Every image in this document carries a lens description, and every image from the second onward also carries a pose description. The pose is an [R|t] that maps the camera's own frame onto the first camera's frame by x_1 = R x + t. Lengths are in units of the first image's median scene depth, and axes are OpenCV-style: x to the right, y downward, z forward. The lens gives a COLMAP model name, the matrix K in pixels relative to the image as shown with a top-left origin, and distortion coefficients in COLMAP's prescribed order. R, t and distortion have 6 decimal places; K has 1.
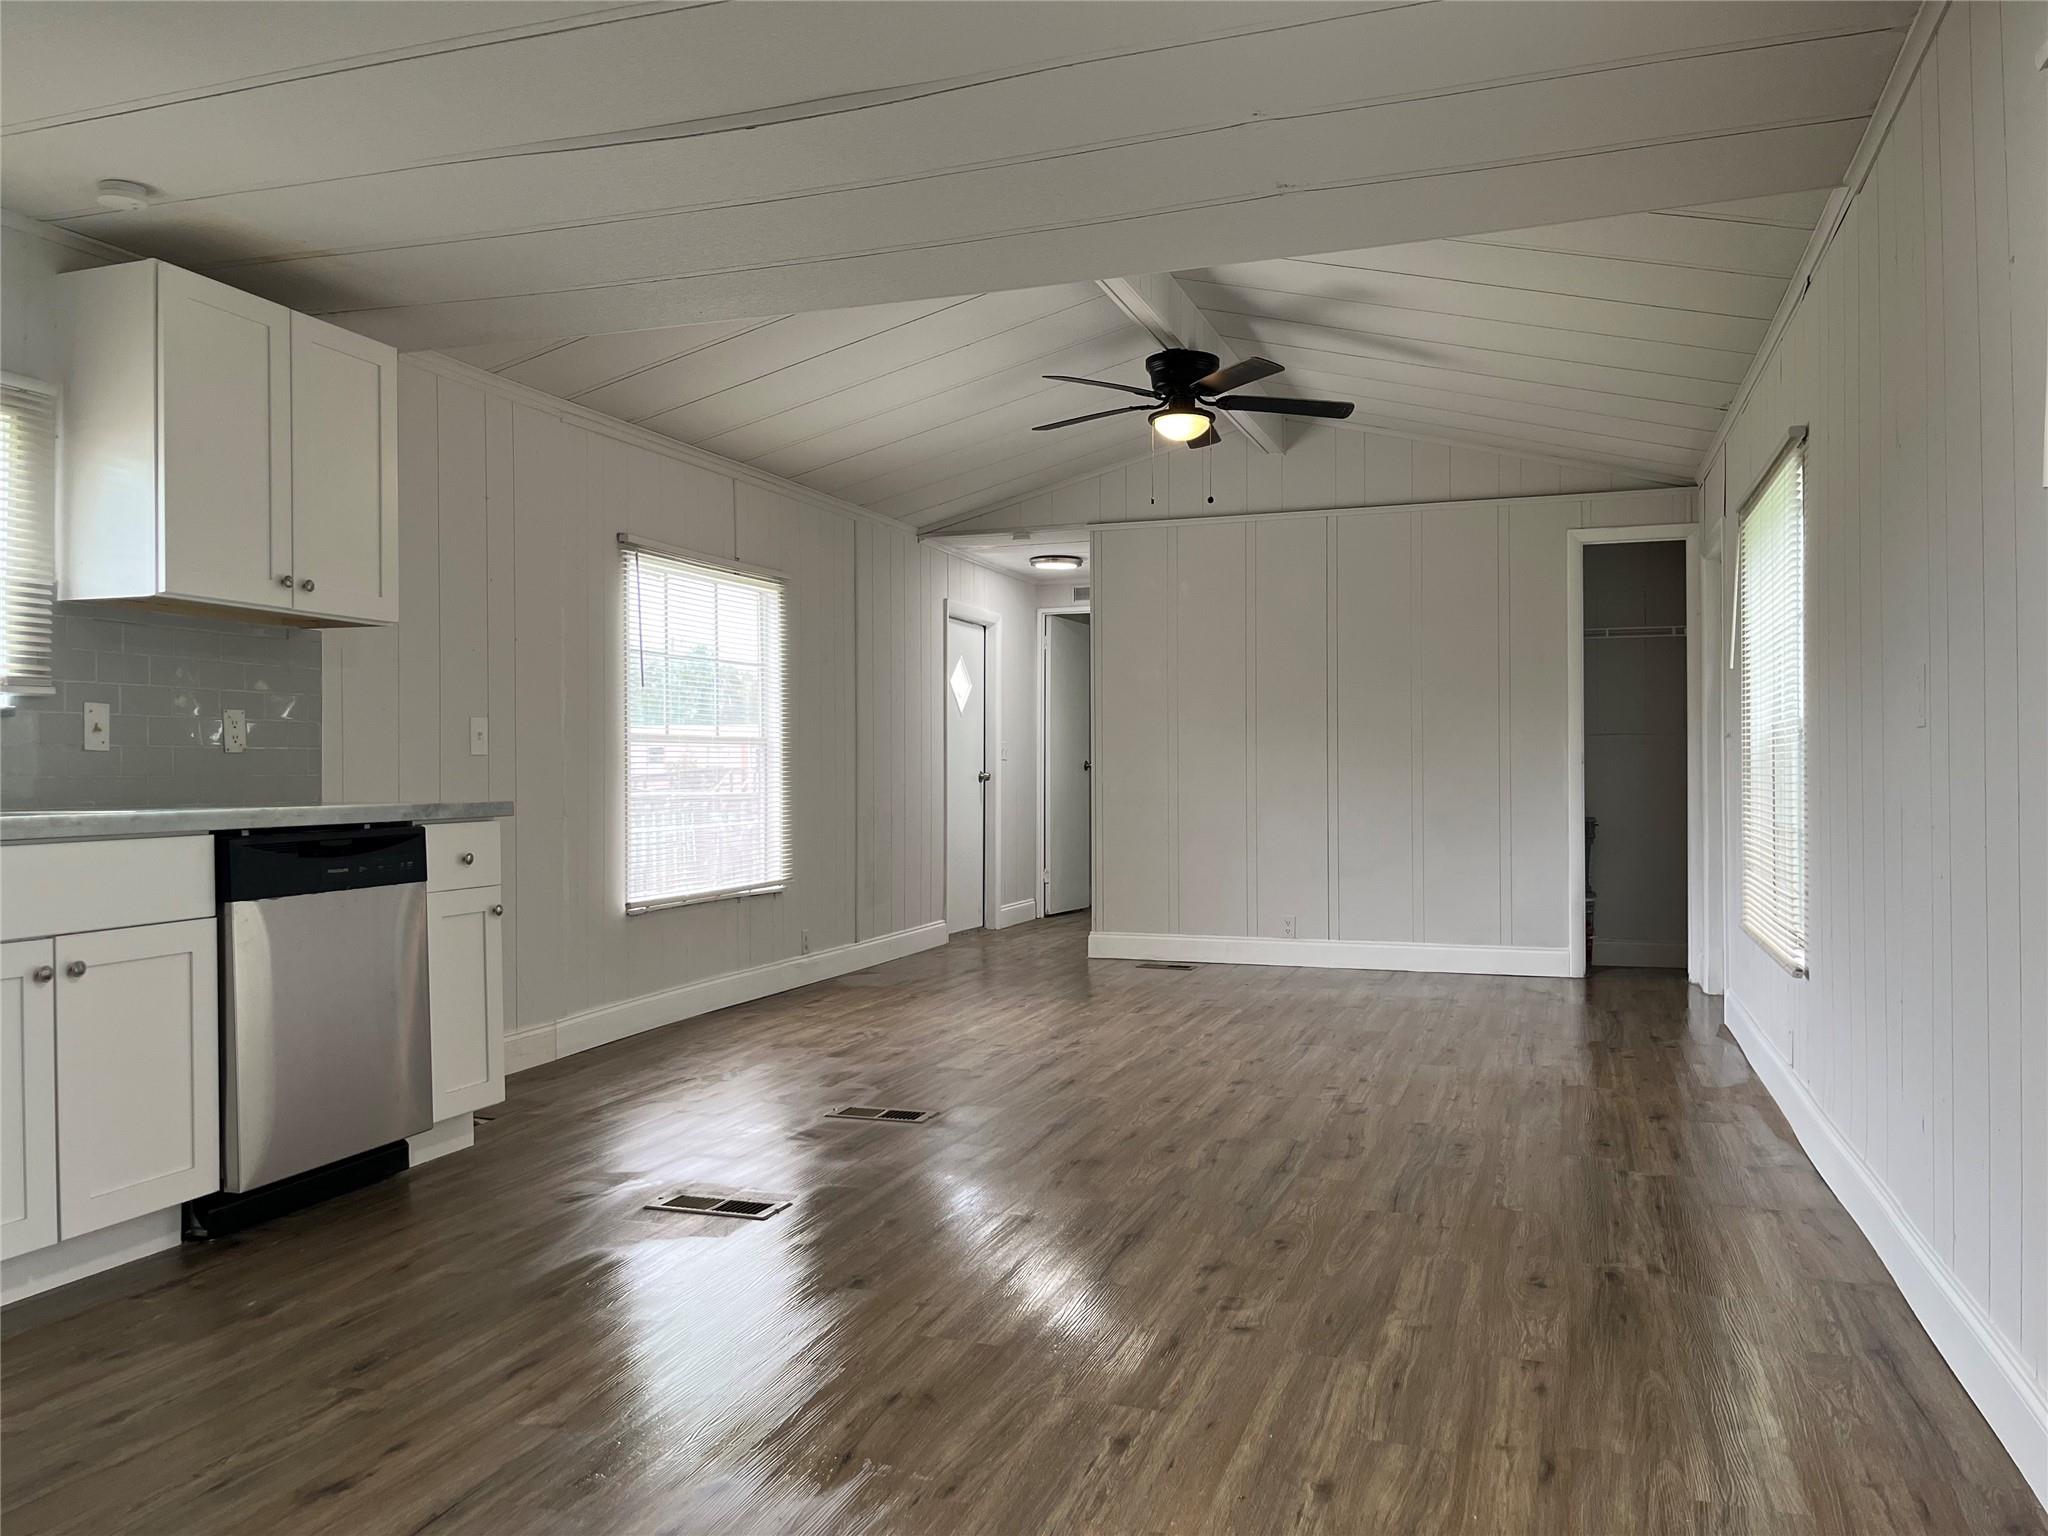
lens RADIAL K [[1552.7, 0, 1029.8], [0, 1552.7, 763.7], [0, 0, 1]] dist [0.052552, -0.074887]
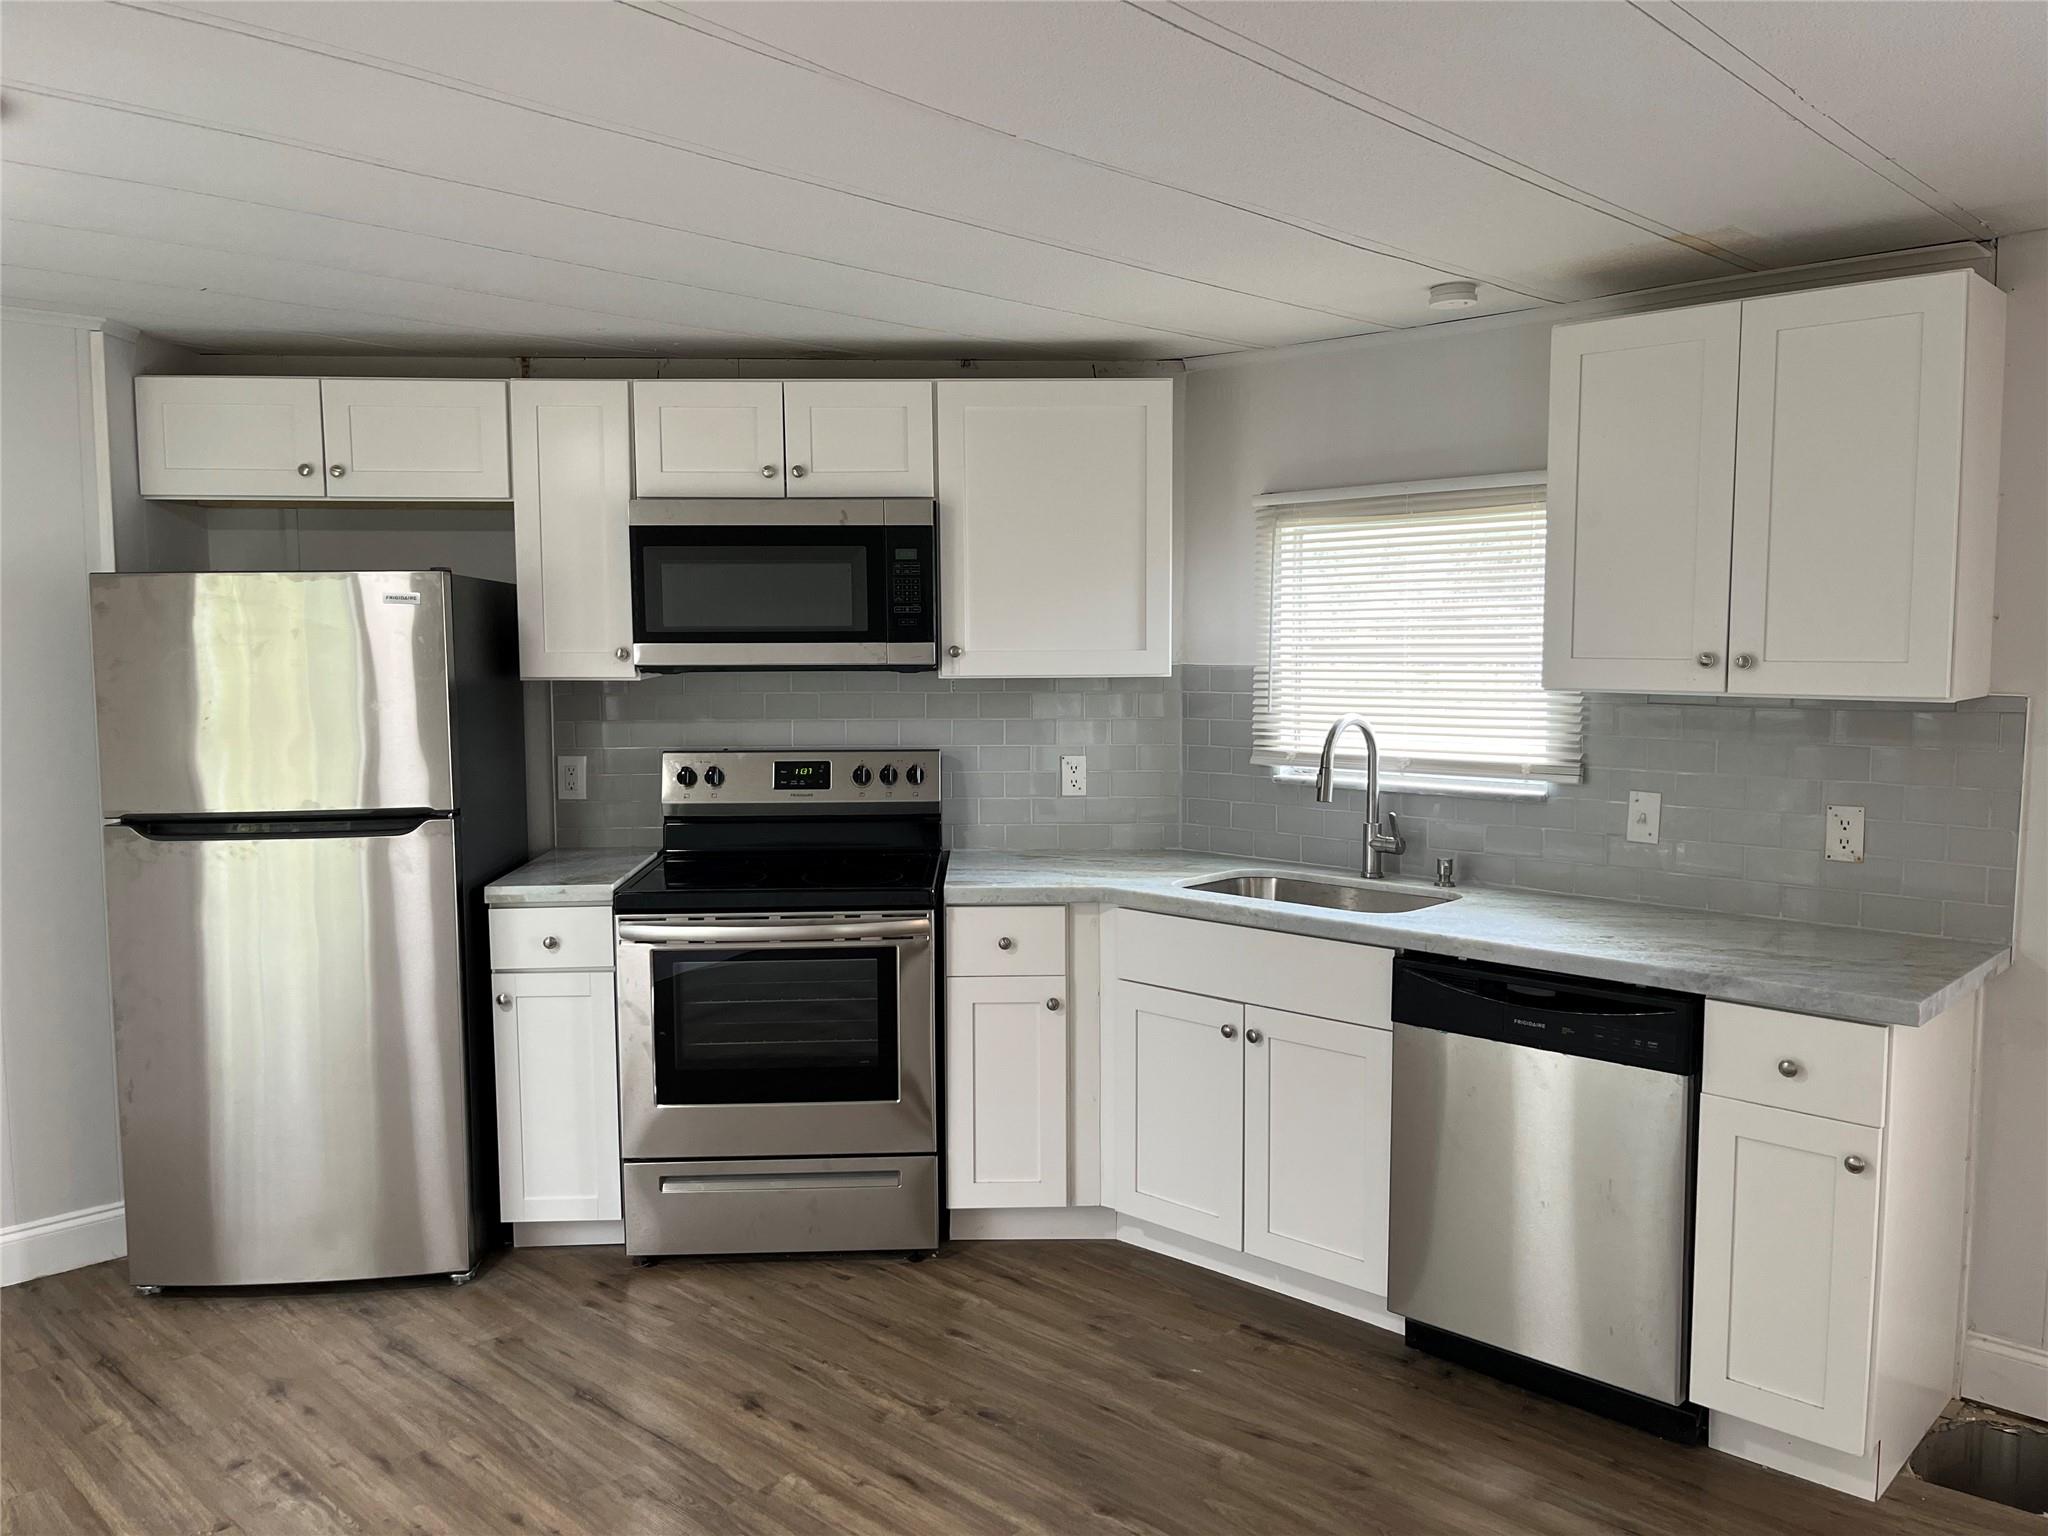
lens RADIAL K [[1552.7, 0, 1029.8], [0, 1552.7, 763.7], [0, 0, 1]] dist [0.052552, -0.074887]
pose [[-0.416784, 0.086254, -0.904904, 0.511779], [0.012167, 0.995928, 0.089326, -0.181913], [0.908924, 0.026220, -0.416136, 1.331509]]
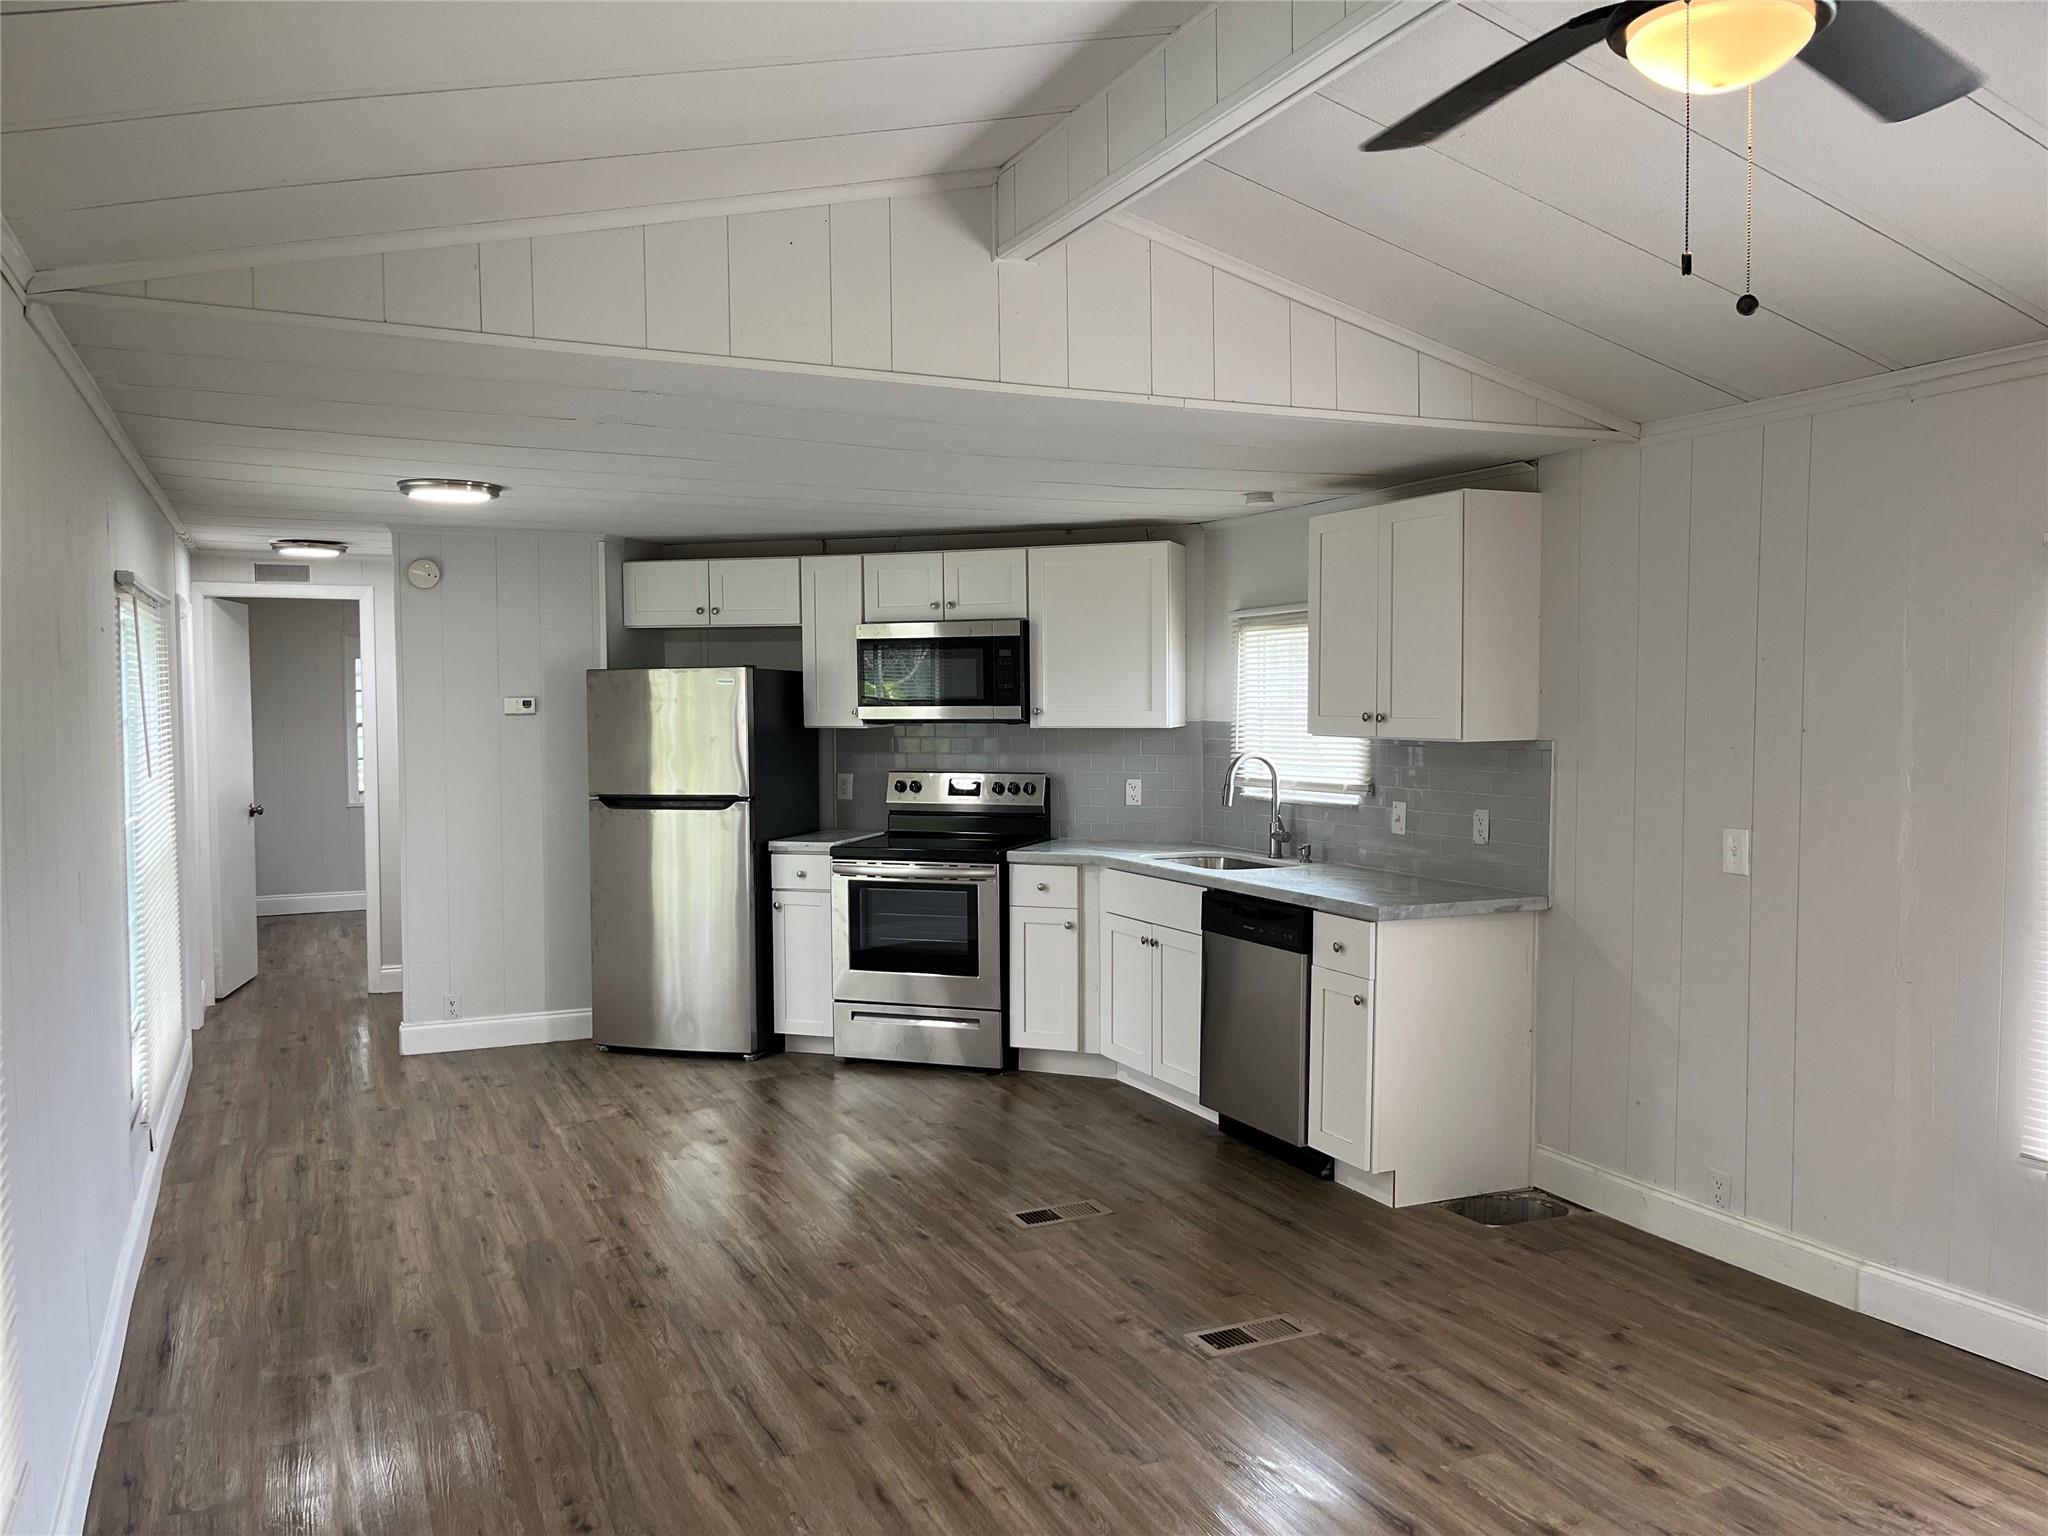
lens RADIAL K [[1552.7, 0, 1029.8], [0, 1552.7, 763.7], [0, 0, 1]] dist [0.052552, -0.074887]
pose [[-0.720346, 0.038355, -0.692554, 0.847563], [0.012581, 0.999028, 0.042243, -0.178459], [0.693501, 0.021716, -0.720128, 2.292265]]
